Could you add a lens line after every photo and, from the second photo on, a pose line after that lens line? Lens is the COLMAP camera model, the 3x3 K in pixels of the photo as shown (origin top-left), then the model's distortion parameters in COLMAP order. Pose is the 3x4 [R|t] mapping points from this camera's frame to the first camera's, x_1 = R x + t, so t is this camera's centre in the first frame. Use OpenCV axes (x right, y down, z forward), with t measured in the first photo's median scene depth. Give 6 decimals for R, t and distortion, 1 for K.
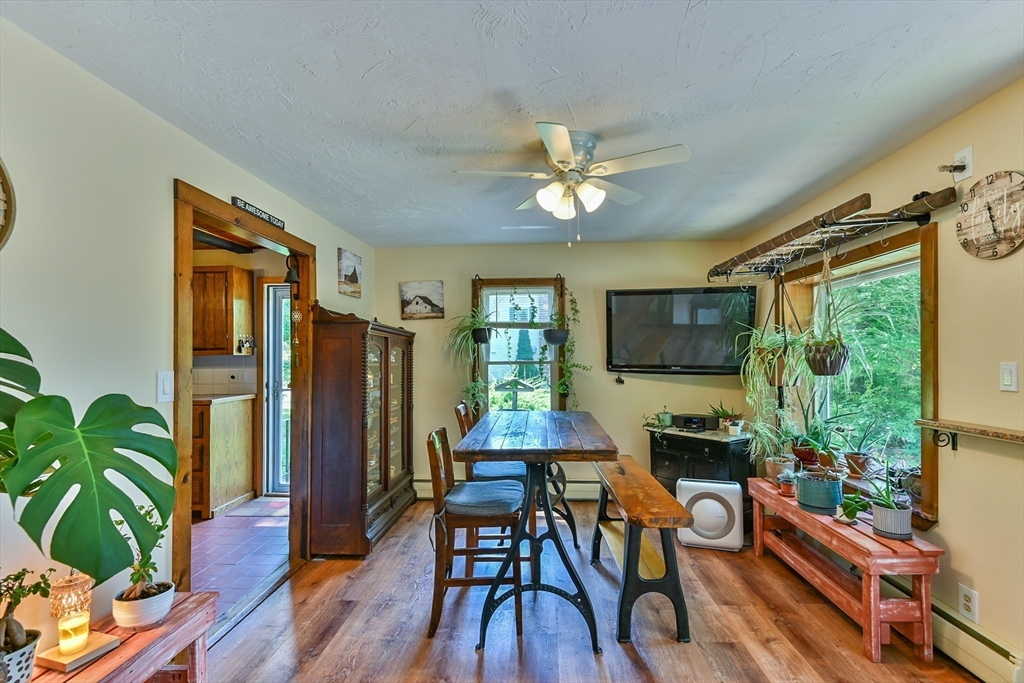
lens RADIAL K [[477.0, 0, 531.5], [0, 477.0, 353.0], [0, 0, 1]] dist [0.002065, 0.000260]
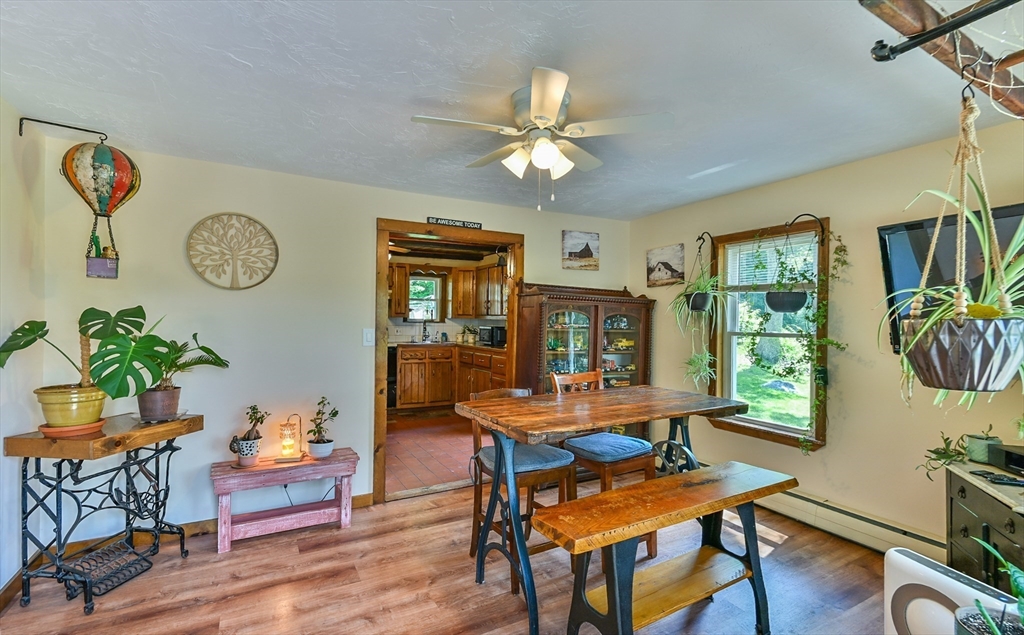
lens RADIAL K [[463.2, 0, 512.0], [0, 463.2, 317.5], [0, 0, 1]] dist [0.000737, 0.000135]
pose [[0.515674, 0.011334, -0.856710, 0.513078], [-0.010570, 0.999921, 0.006866, -0.010806], [0.856720, 0.005515, 0.515753, 0.298018]]
